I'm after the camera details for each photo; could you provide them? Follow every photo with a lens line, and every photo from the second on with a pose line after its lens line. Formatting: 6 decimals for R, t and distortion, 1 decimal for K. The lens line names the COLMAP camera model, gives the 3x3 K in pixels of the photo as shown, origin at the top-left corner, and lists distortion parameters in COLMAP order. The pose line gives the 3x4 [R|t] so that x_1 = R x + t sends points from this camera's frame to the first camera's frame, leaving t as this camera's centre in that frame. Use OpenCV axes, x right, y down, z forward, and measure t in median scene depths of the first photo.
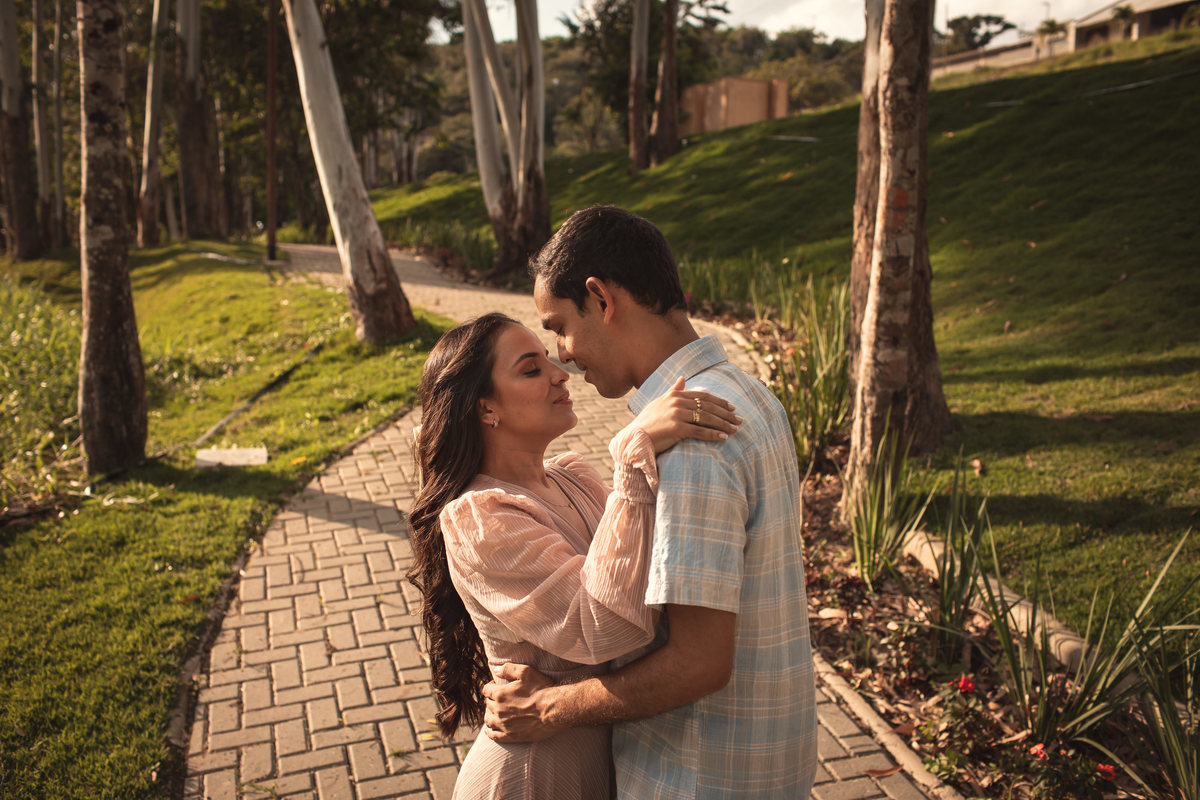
lens RADIAL K [[1200.6, 0, 598.7], [0, 1200.6, 401.8], [0, 0, 1]] dist [-0.002649, 0.000000]
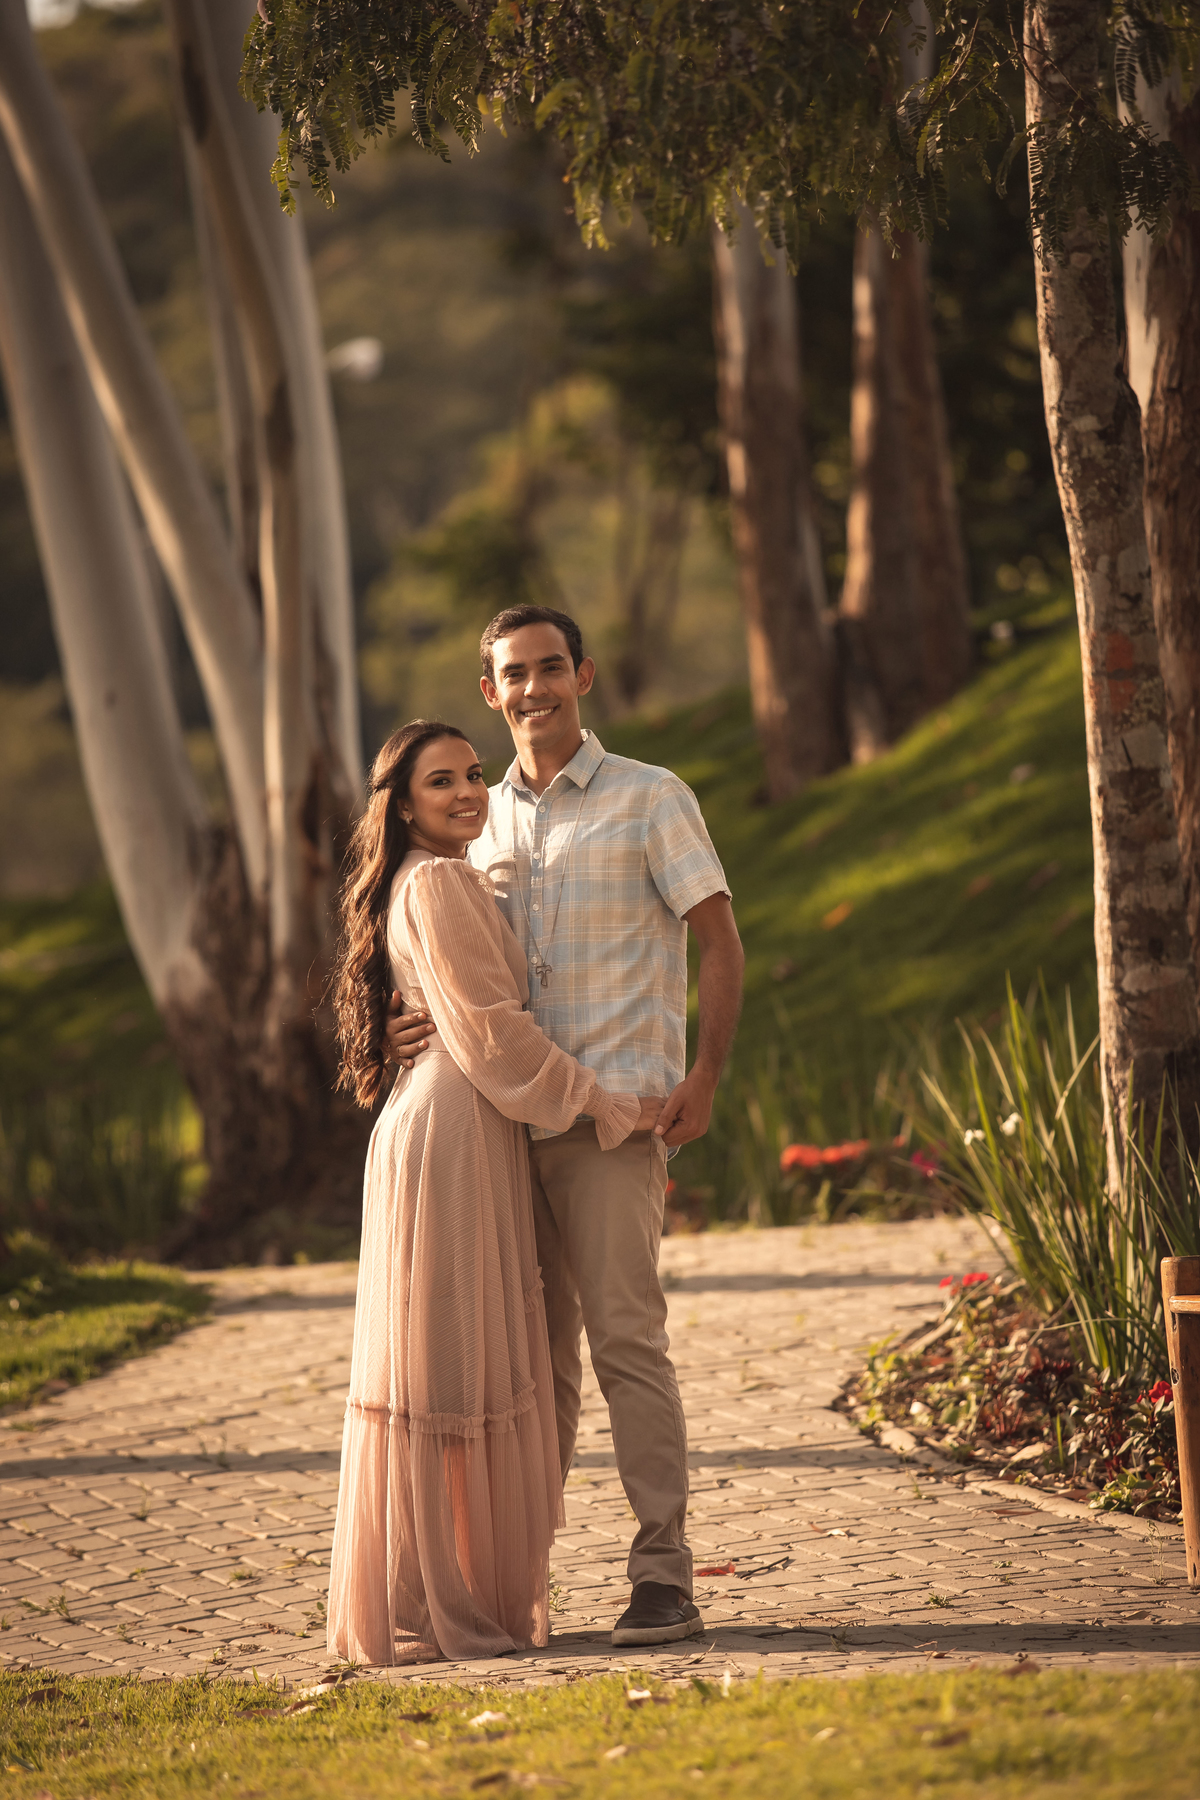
lens RADIAL K [[10362.9, 0, 600.0], [0, 10362.9, 899.4], [0, 0, 1]] dist [0.120763, 0.000000]
pose [[0.994662, -0.101806, -0.016837, 0.098547], [0.096421, 0.975086, -0.199774, 0.724830], [0.036756, 0.197084, 0.979697, -3.013044]]
